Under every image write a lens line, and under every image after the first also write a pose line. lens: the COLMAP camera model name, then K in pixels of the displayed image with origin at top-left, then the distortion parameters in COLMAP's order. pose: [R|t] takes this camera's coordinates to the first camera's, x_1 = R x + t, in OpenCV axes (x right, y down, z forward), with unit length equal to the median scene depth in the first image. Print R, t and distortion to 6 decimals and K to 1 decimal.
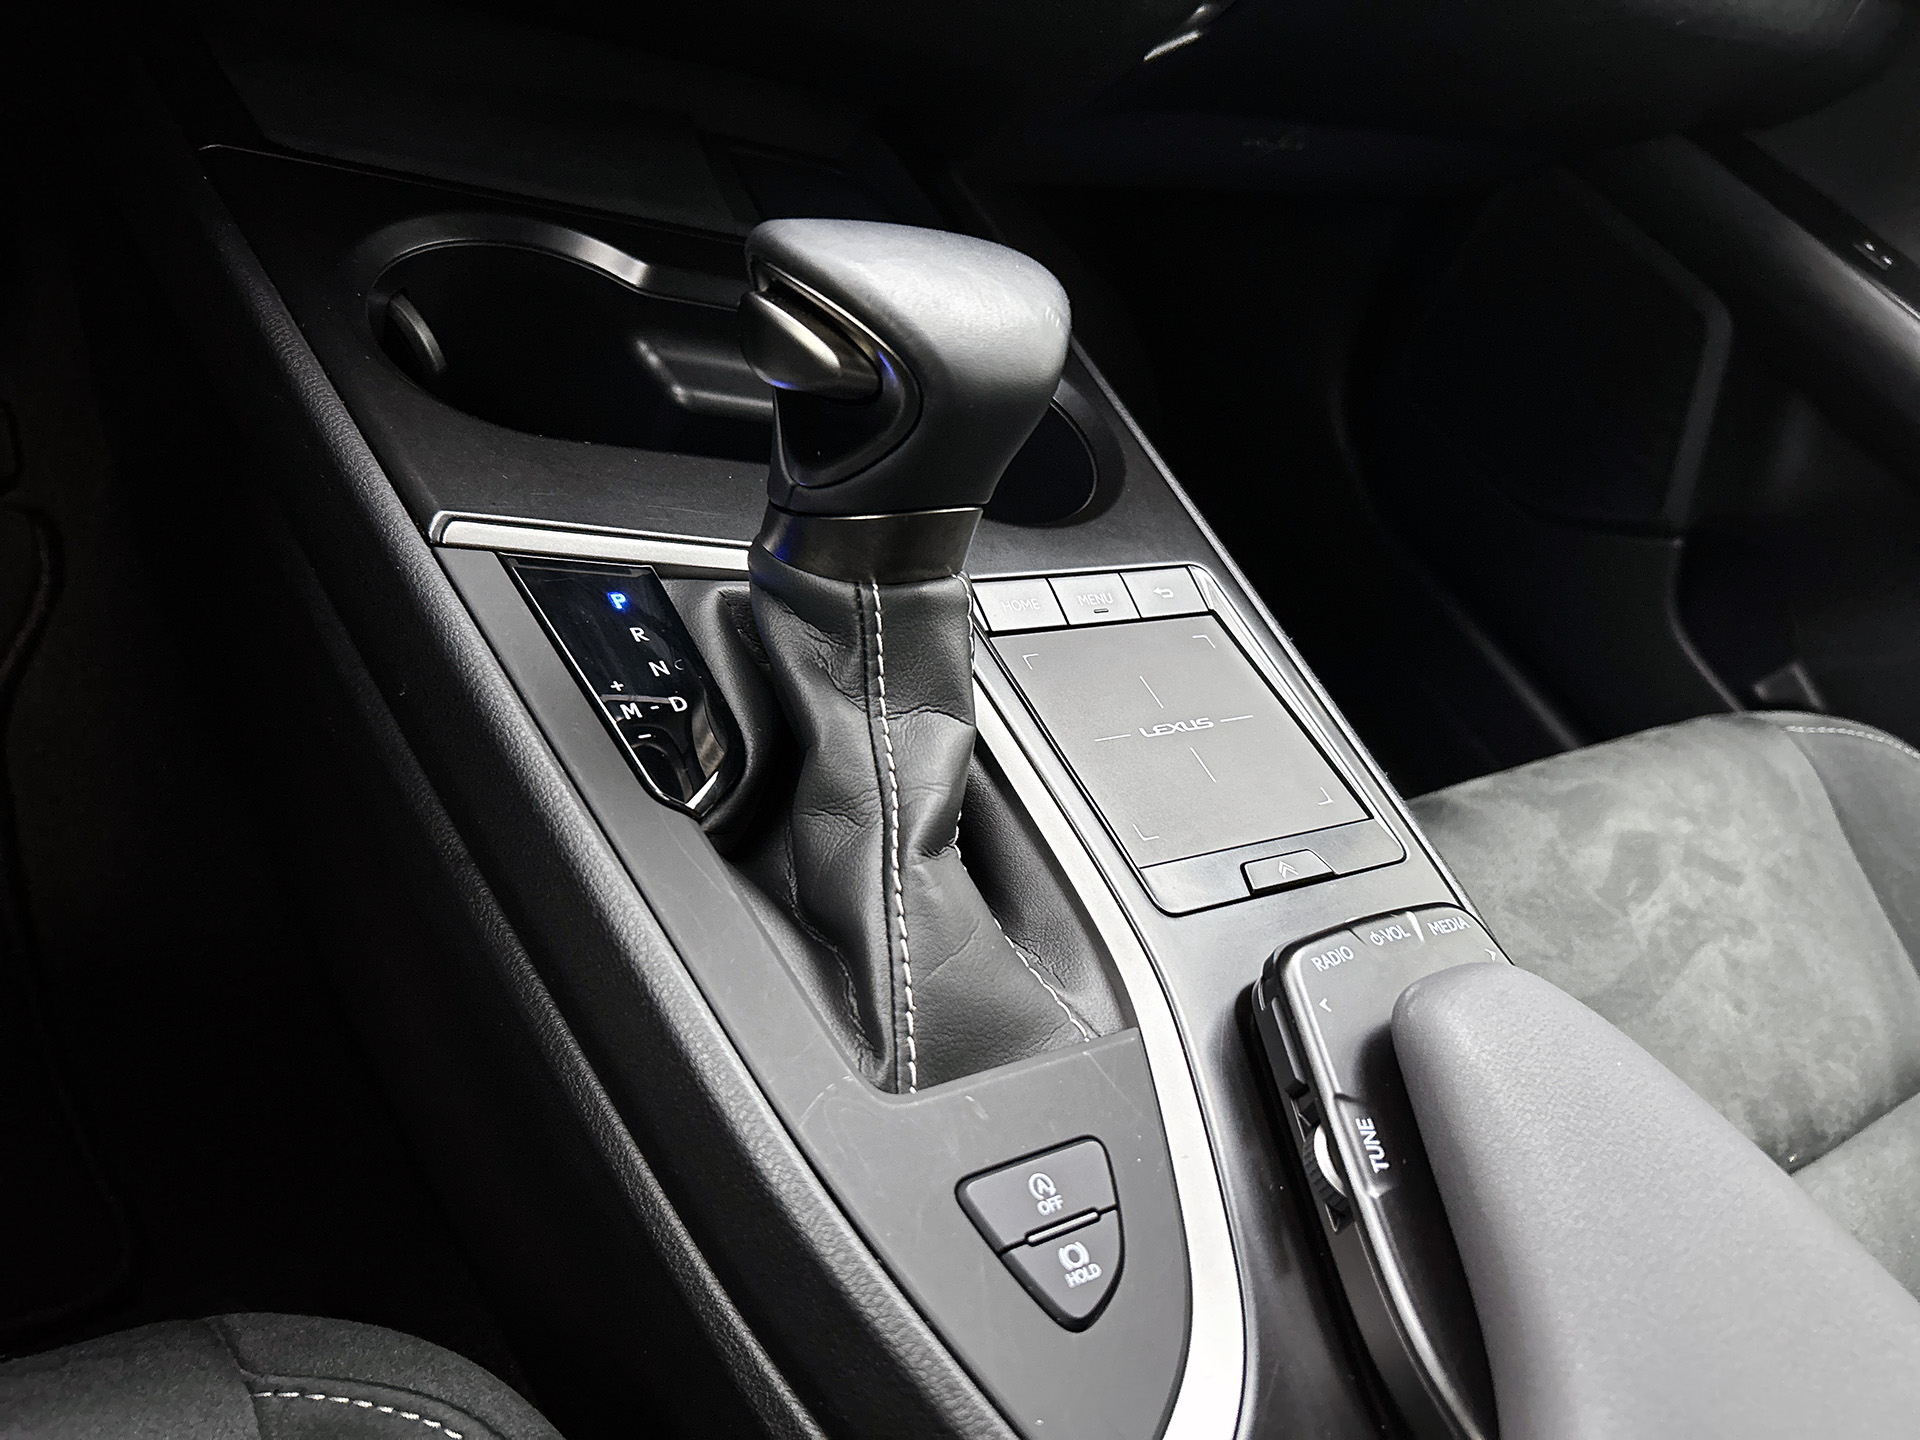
lens RADIAL K [[1458.5, 0, 954.6], [0, 1458.5, 740.4], [0, 0, 1]] dist [0.061807, -0.106703]
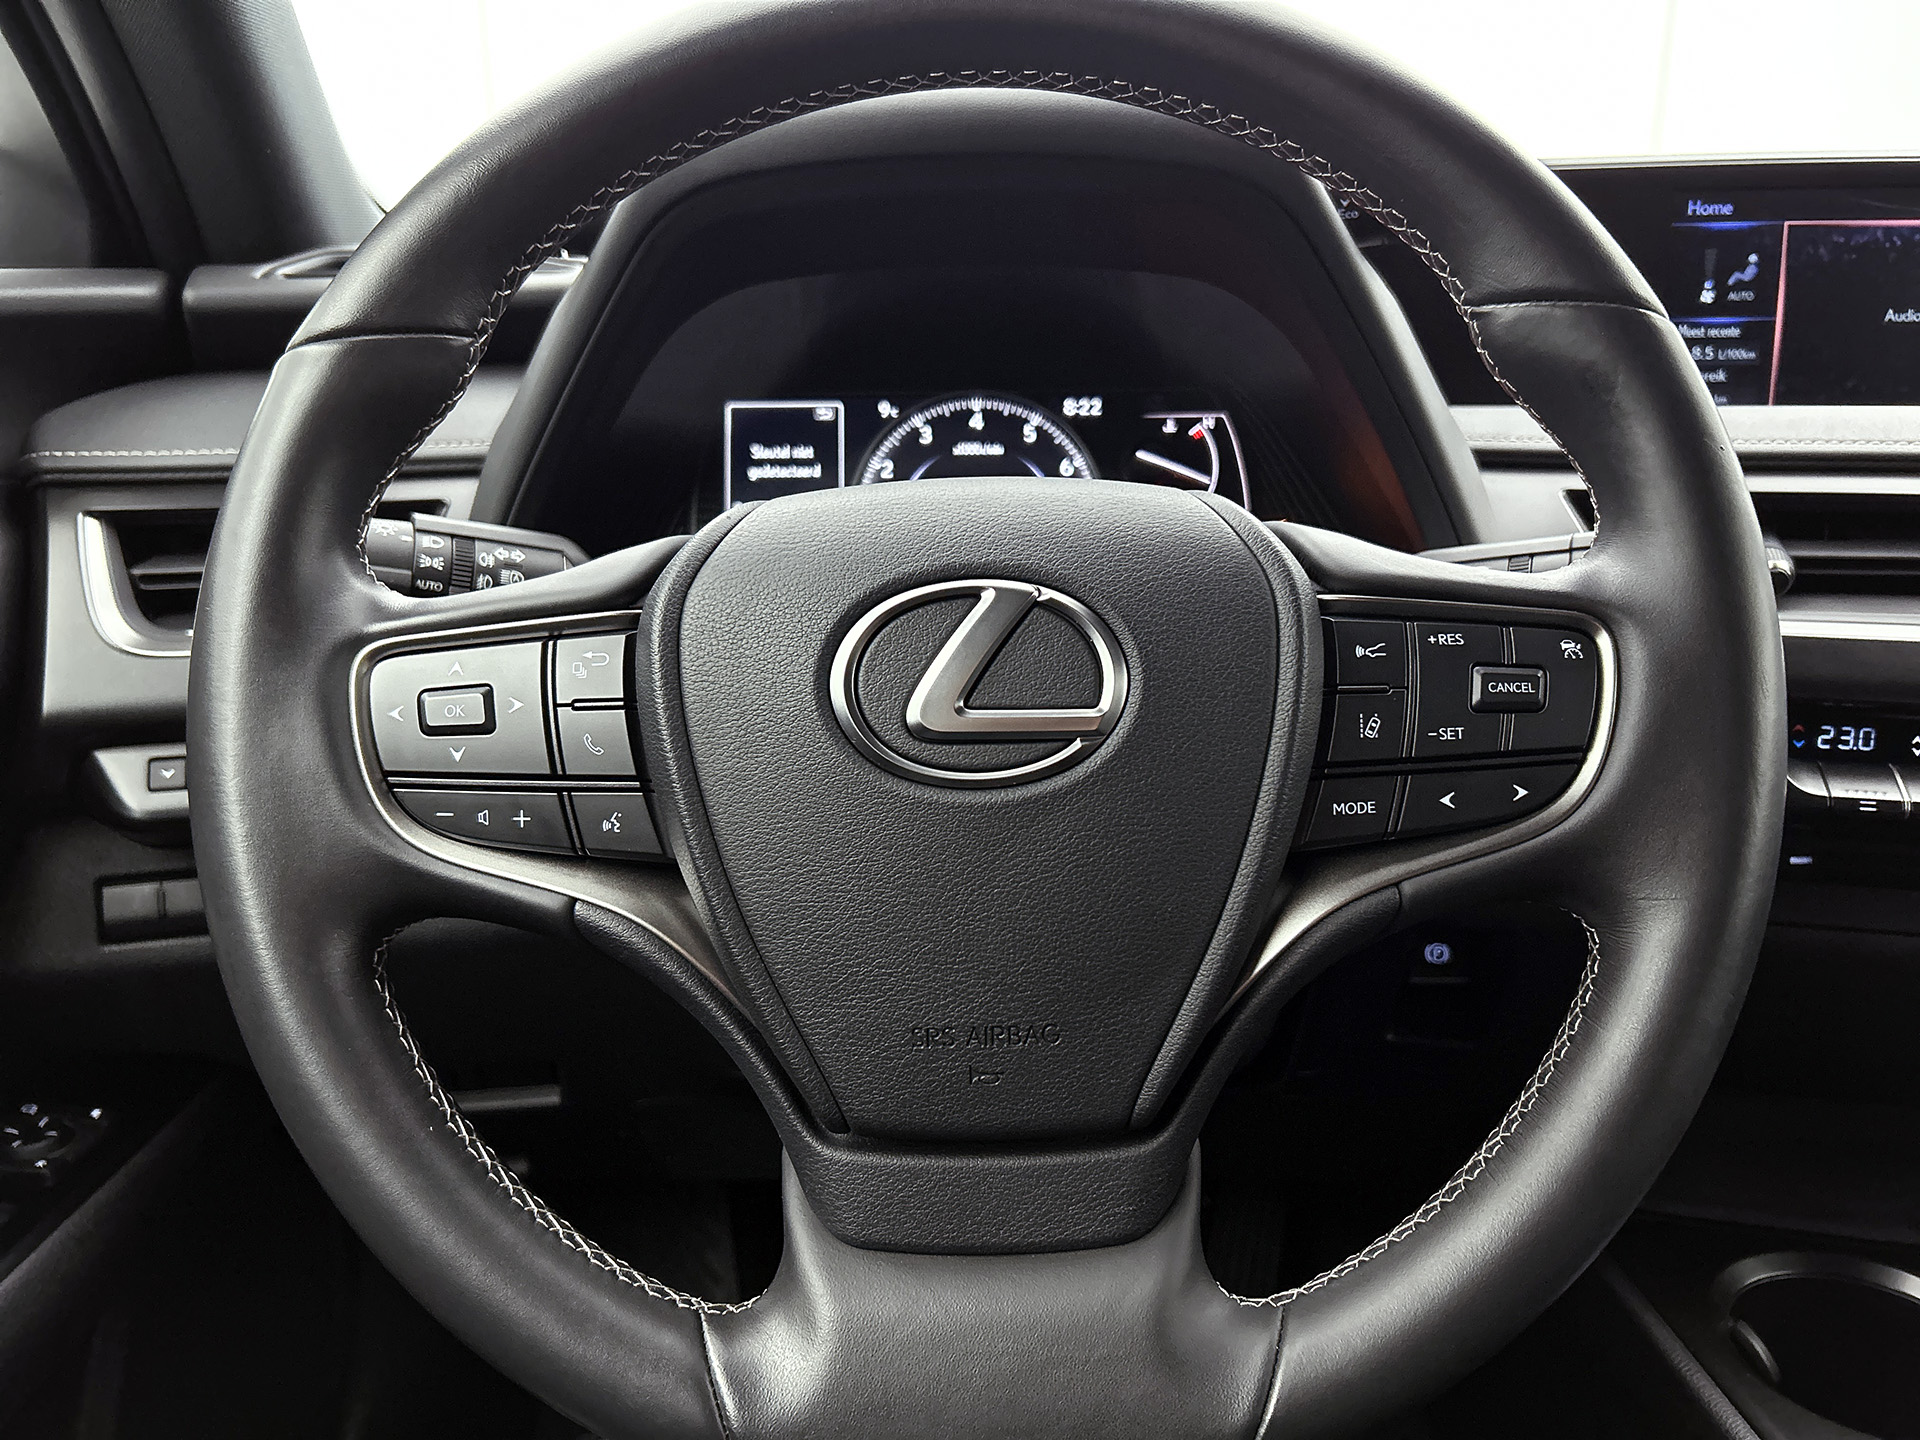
lens RADIAL K [[1458.5, 0, 954.6], [0, 1458.5, 740.4], [0, 0, 1]] dist [0.061807, -0.106703]
pose [[0.798596, -0.215066, -0.562131, -0.074097], [-0.153137, 0.830633, -0.535348, 0.054871], [0.582060, 0.513610, 0.630406, -0.365364]]
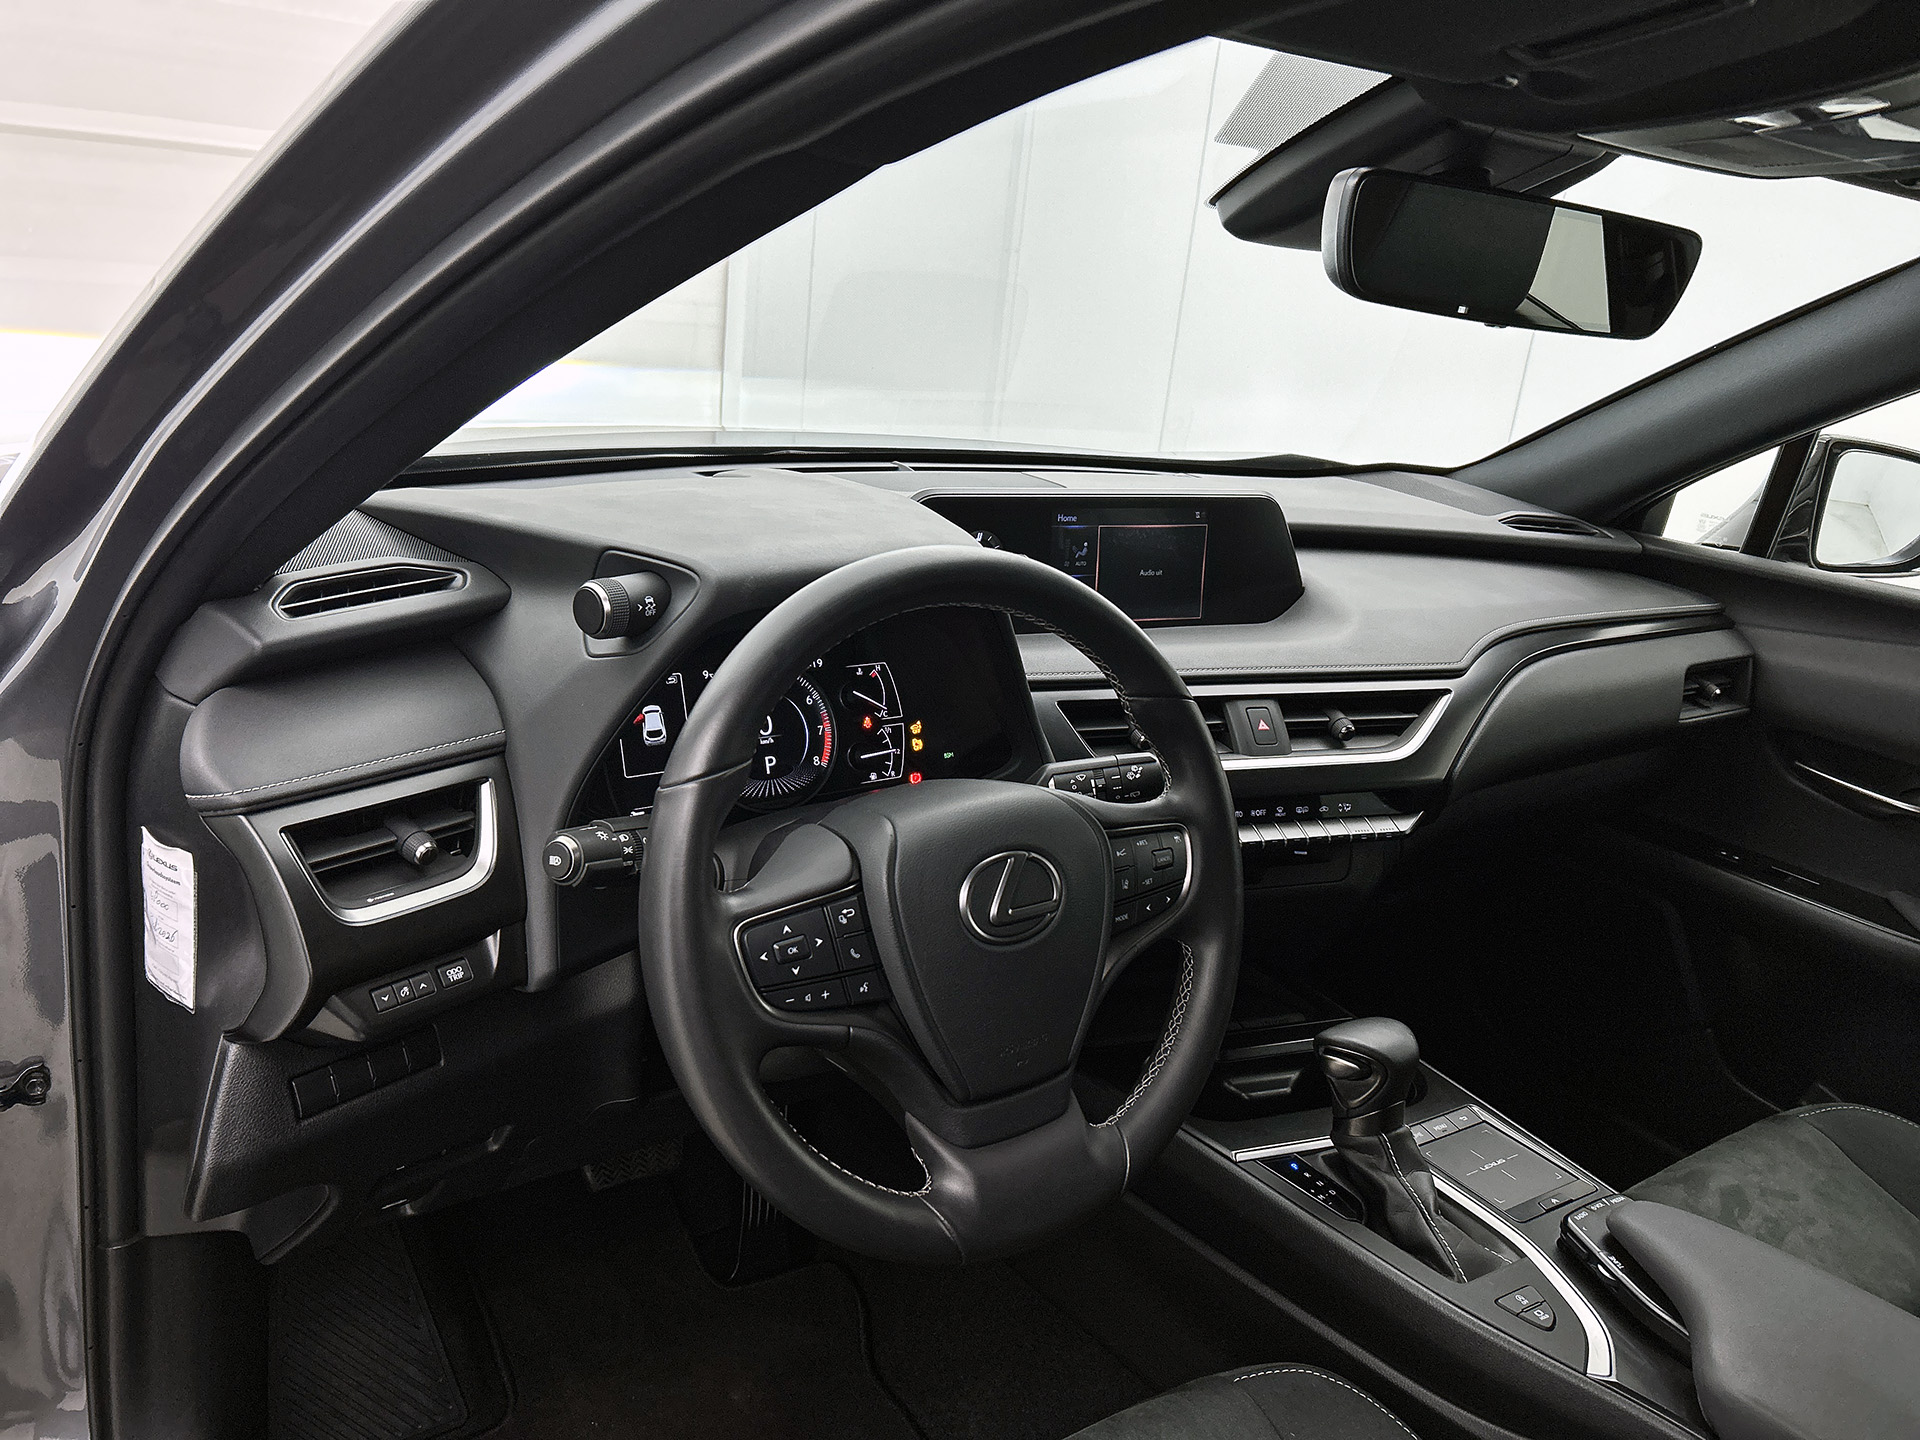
lens RADIAL K [[1446.9, 0, 960.0], [0, 1446.9, 720.0], [0, 0, 1]] dist [0.057439, -0.067726]
pose [[0.960259, -0.278965, -0.009053, -0.388812], [0.244890, 0.857643, -0.452192, 0.192616], [0.133910, 0.432005, 0.891875, -1.356787]]
